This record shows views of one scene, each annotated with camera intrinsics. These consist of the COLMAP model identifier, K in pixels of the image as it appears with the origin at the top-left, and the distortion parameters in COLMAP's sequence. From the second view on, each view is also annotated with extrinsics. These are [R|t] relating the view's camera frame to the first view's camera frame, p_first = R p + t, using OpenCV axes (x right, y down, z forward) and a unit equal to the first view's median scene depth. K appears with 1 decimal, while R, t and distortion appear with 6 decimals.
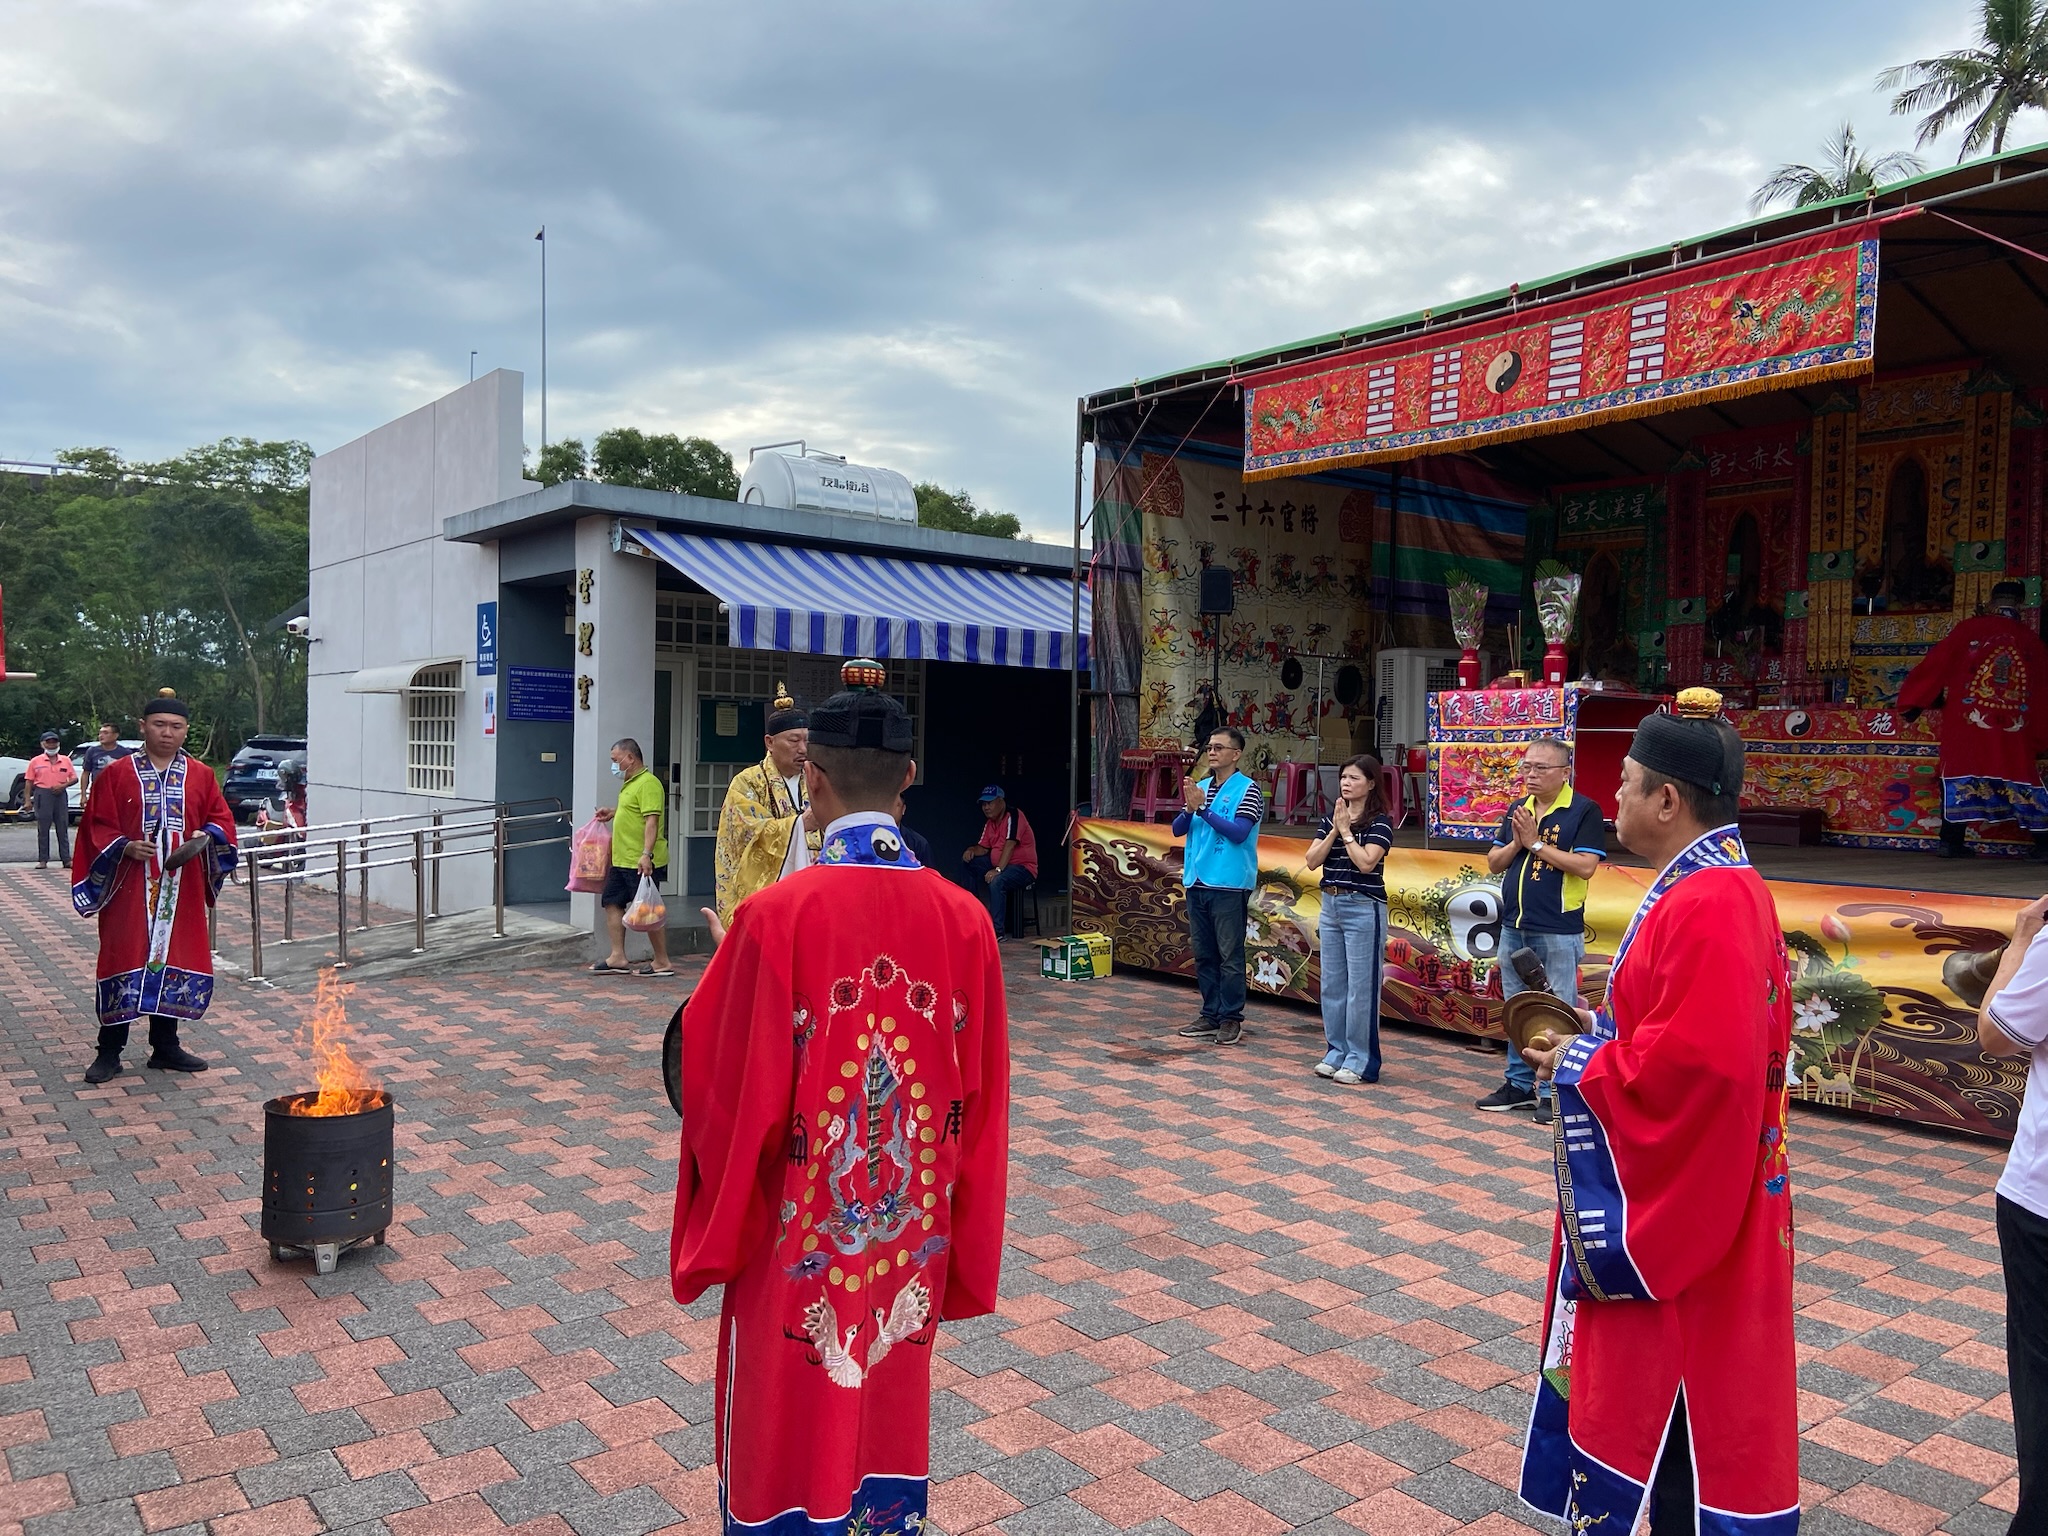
lens RADIAL K [[1573.1, 0, 1008.9], [0, 1573.1, 799.2], [0, 0, 1]] dist [0.107488, -0.149529]
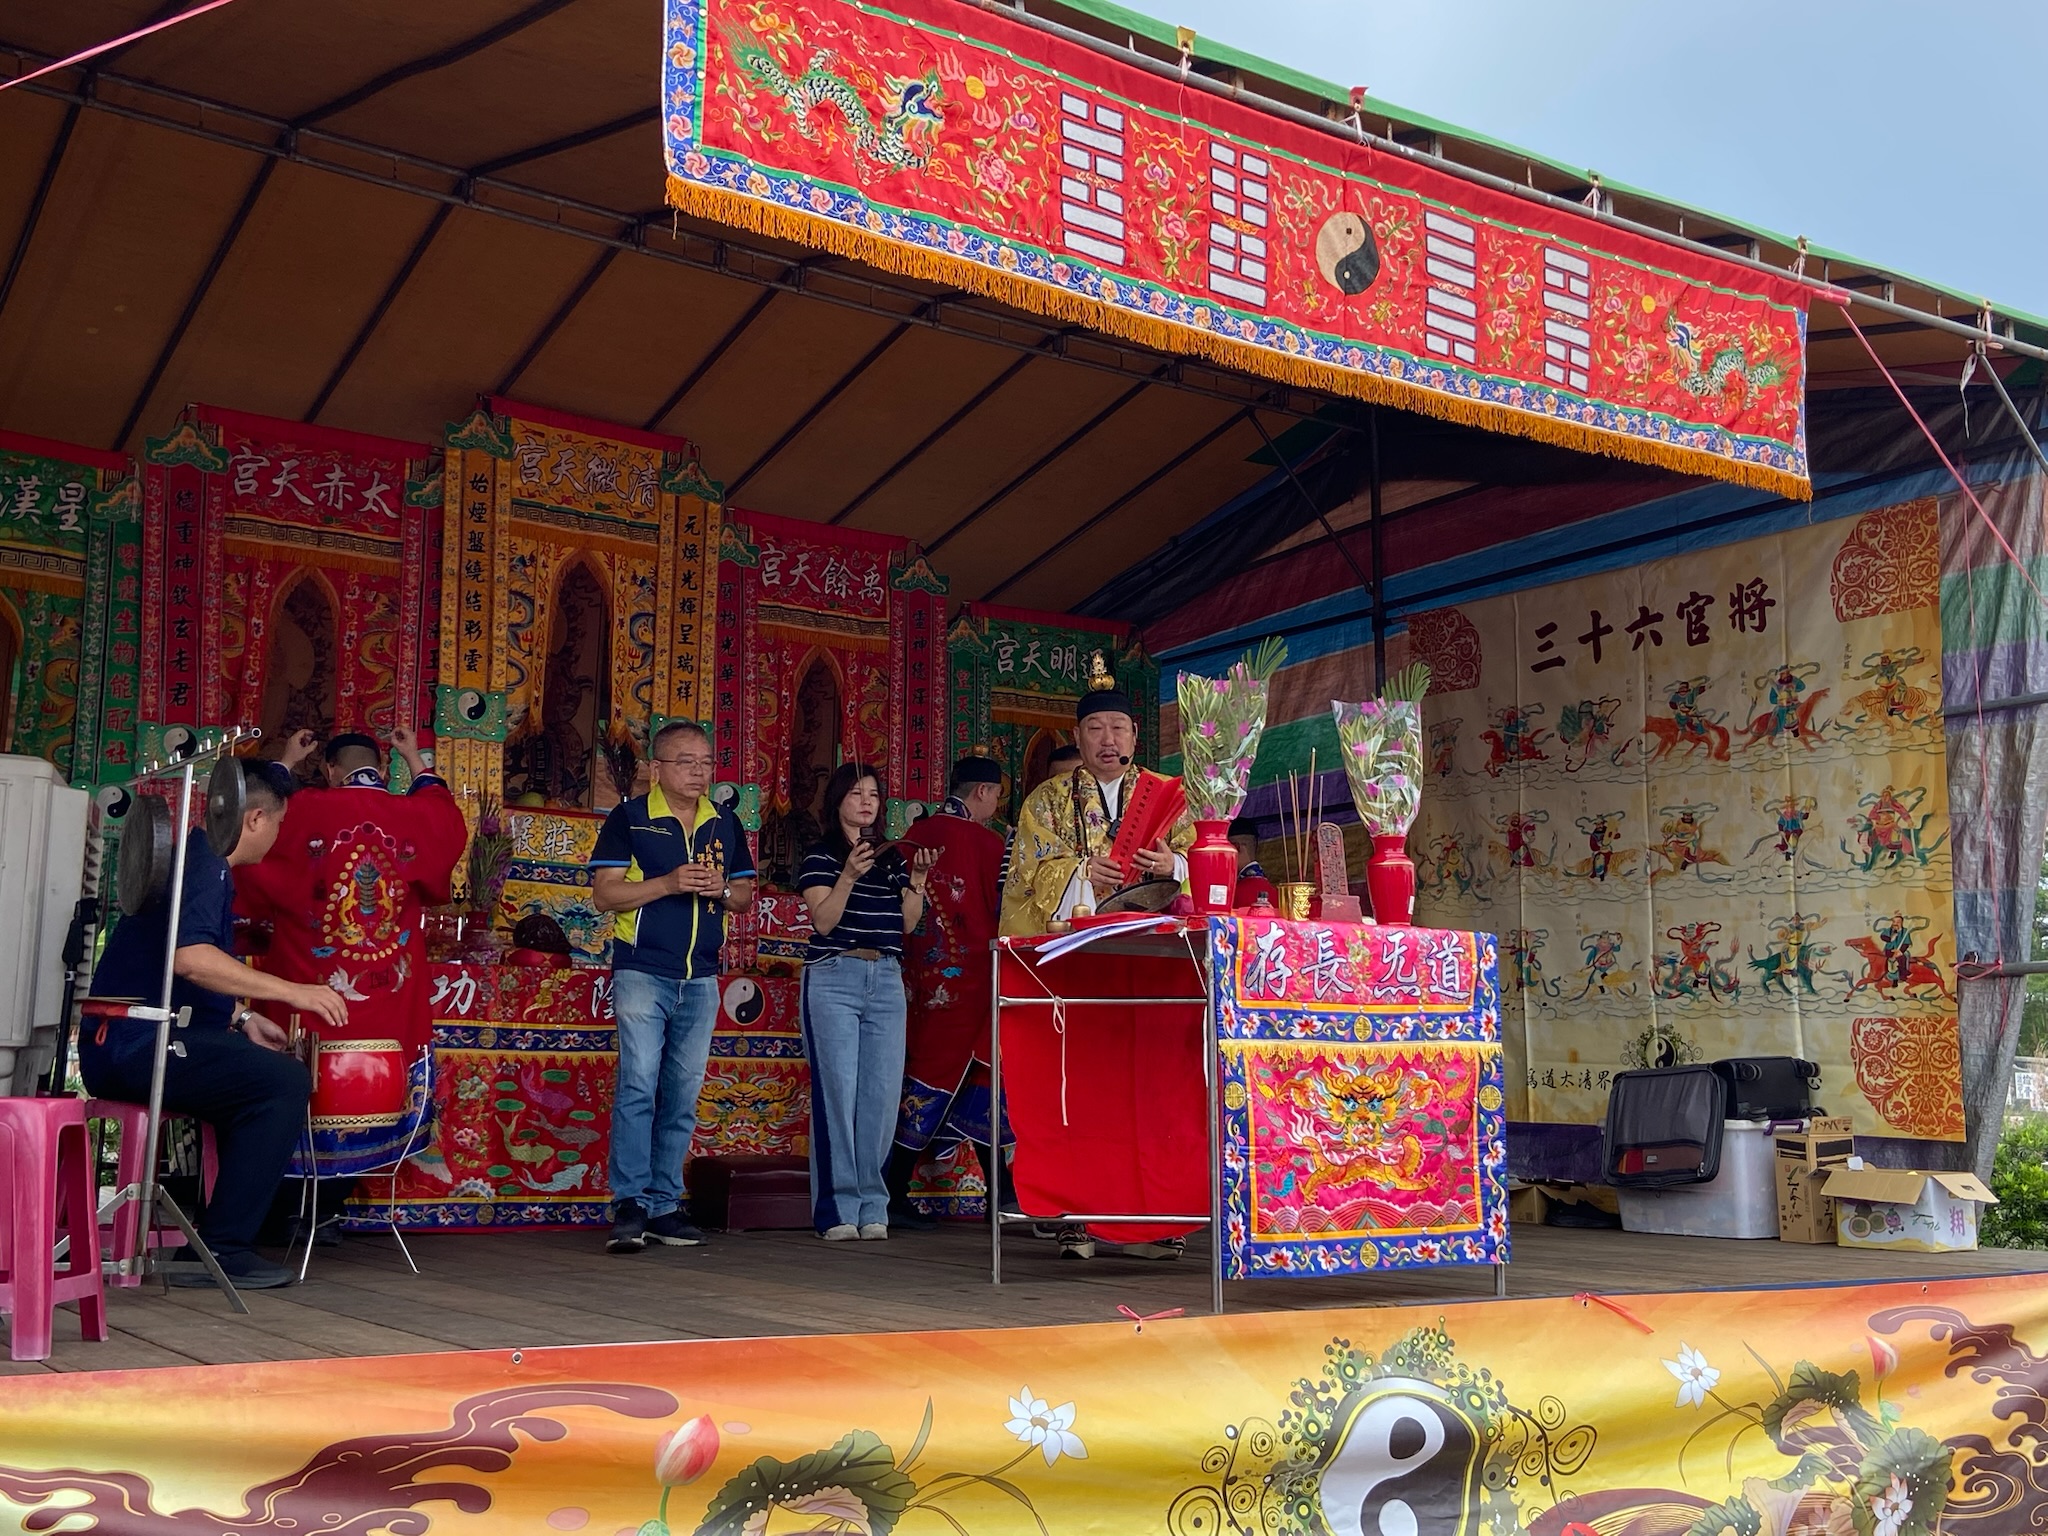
lens RADIAL K [[2155.5, 0, 1019.5], [0, 2155.5, 754.9], [0, 0, 1]] dist [0.096227, -0.045137]
pose [[0.052399, 0.131951, 0.989870, -0.249101], [0.021397, 0.990856, -0.133215, -0.029524], [-0.998397, 0.028160, 0.049097, 0.855898]]
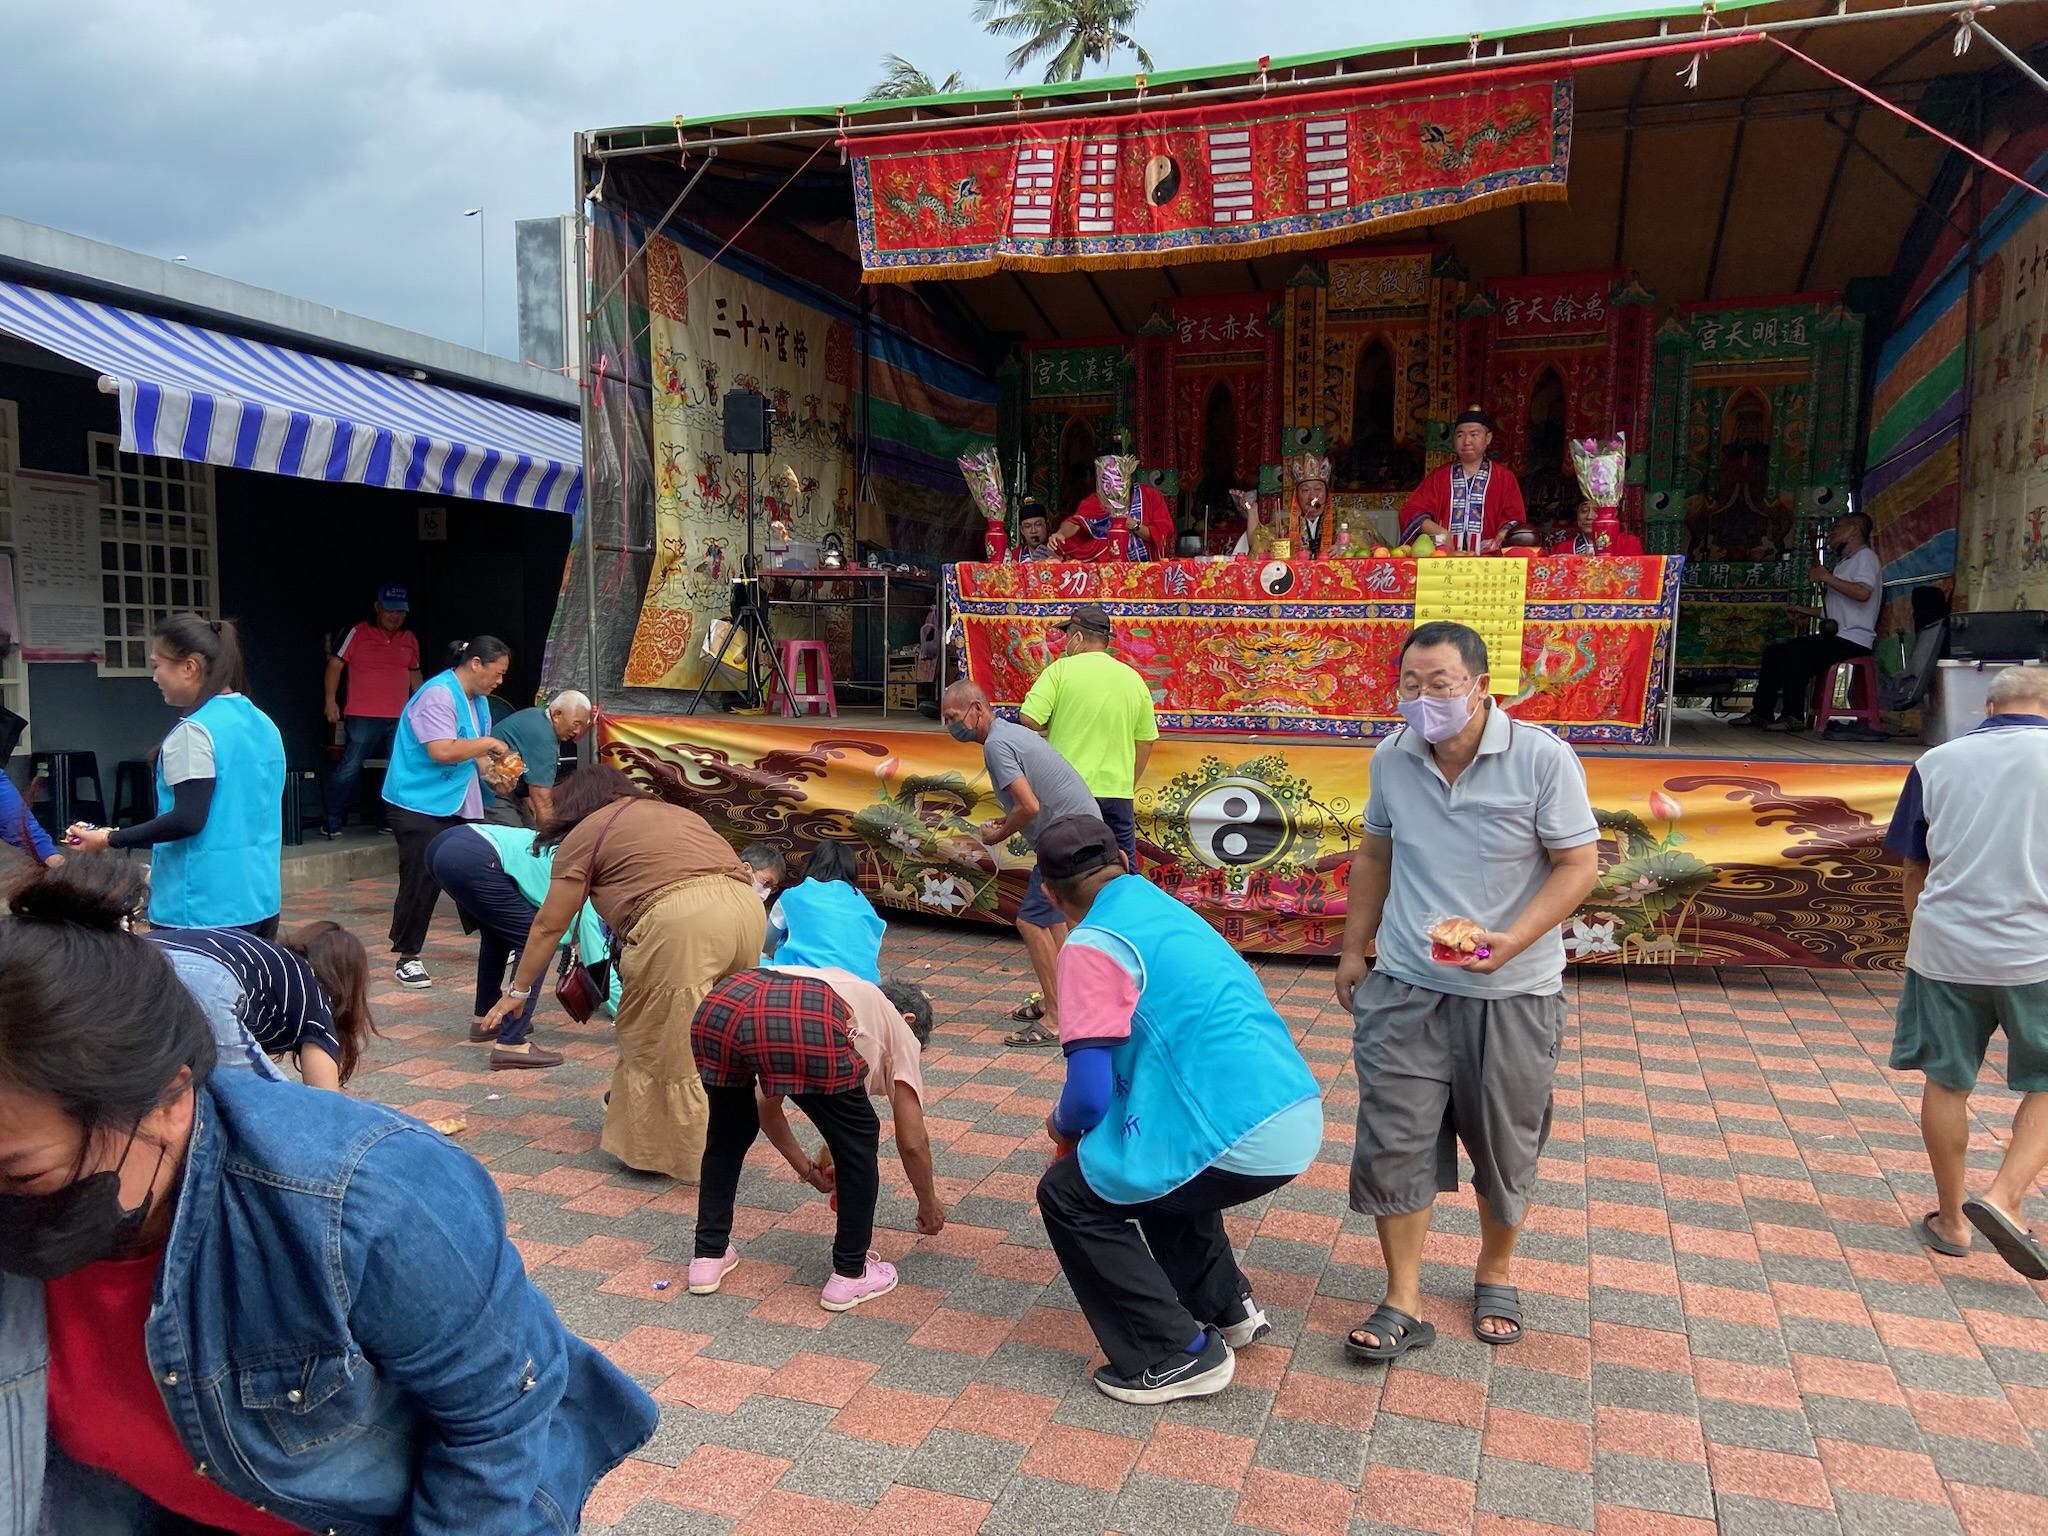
lens RADIAL K [[1573.1, 0, 1008.9], [0, 1573.1, 799.2], [0, 0, 1]] dist [0.107488, -0.149529]
pose [[0.841872, -0.061912, 0.536113, -0.213251], [0.024315, 0.996740, 0.076924, -0.003320], [-0.539128, -0.051725, 0.840634, 0.275913]]
